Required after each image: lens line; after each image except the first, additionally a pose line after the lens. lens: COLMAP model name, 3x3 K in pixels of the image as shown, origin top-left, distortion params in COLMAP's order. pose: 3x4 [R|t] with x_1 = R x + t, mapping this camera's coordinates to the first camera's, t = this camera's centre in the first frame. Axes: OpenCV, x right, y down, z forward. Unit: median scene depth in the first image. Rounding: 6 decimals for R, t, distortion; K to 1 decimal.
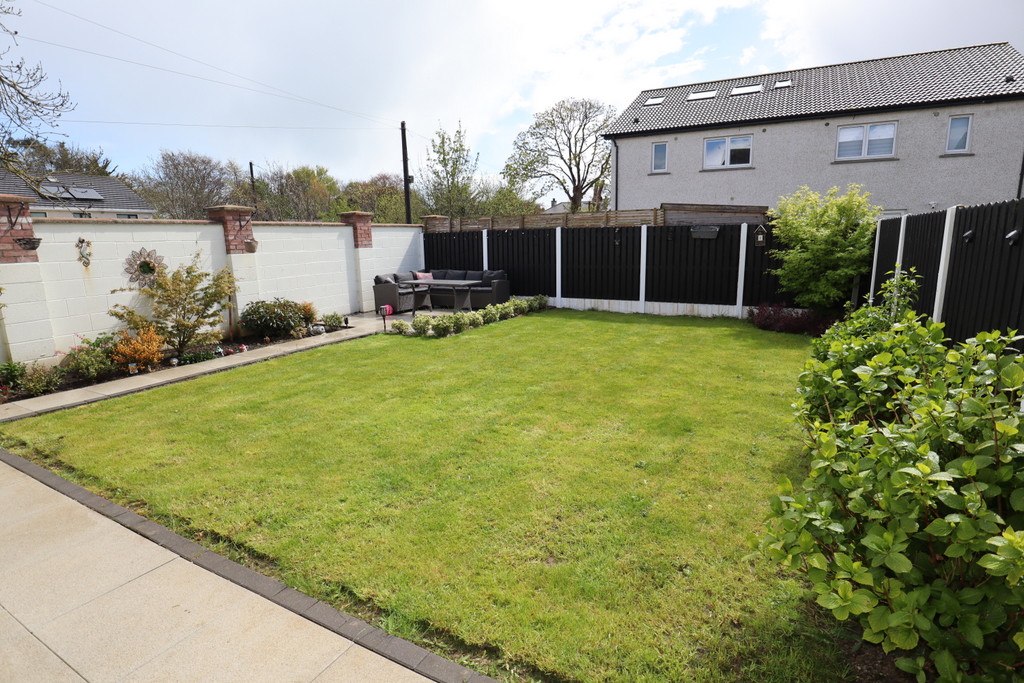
lens RADIAL K [[515.9, 0, 519.5], [0, 515.9, 339.9], [0, 0, 1]] dist [-0.041151, 0.011396]
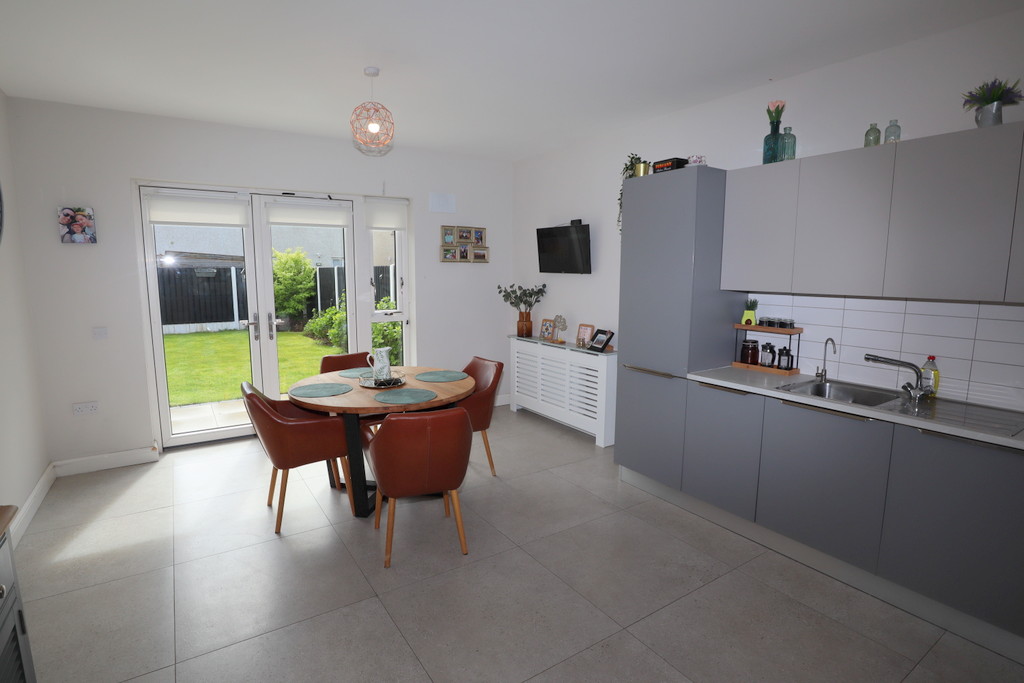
lens RADIAL K [[515.9, 0, 516.7], [0, 515.9, 343.2], [0, 0, 1]] dist [-0.041151, 0.011396]
pose [[0.476479, -0.102408, 0.873201, -0.483888], [0.161265, 0.986522, 0.027700, 0.085039], [-0.864269, 0.127618, 0.486572, -0.416787]]
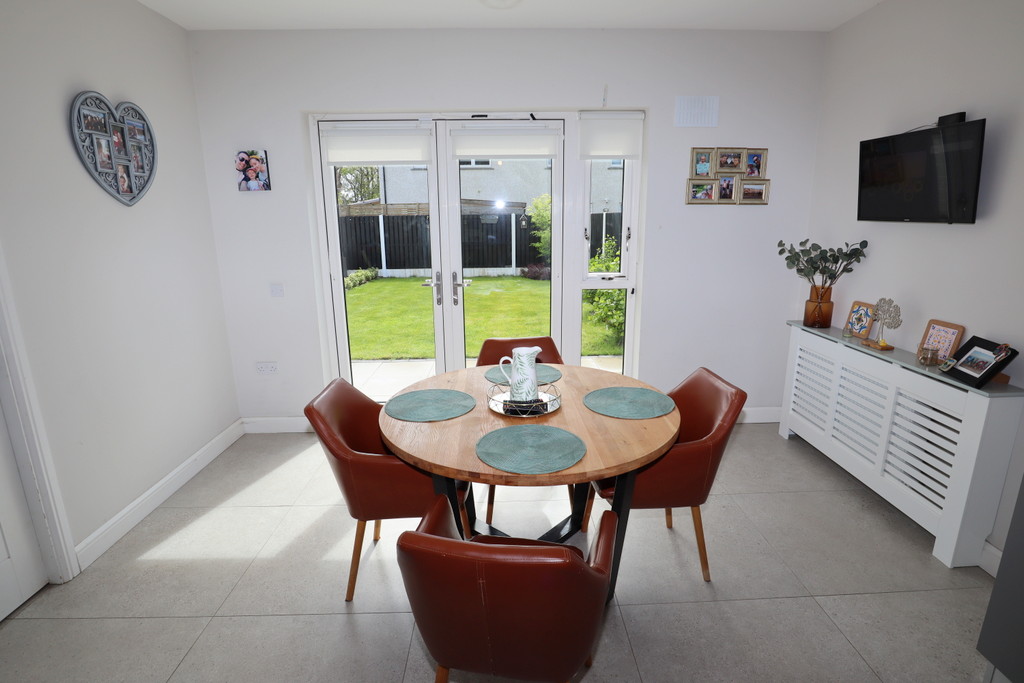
lens RADIAL K [[515.9, 0, 518.0], [0, 515.9, 343.5], [0, 0, 1]] dist [-0.041151, 0.011396]
pose [[0.867815, -0.107671, 0.485082, -0.331768], [0.090423, 0.994160, 0.058900, 0.068543], [-0.488591, -0.007251, 0.872483, -0.353216]]
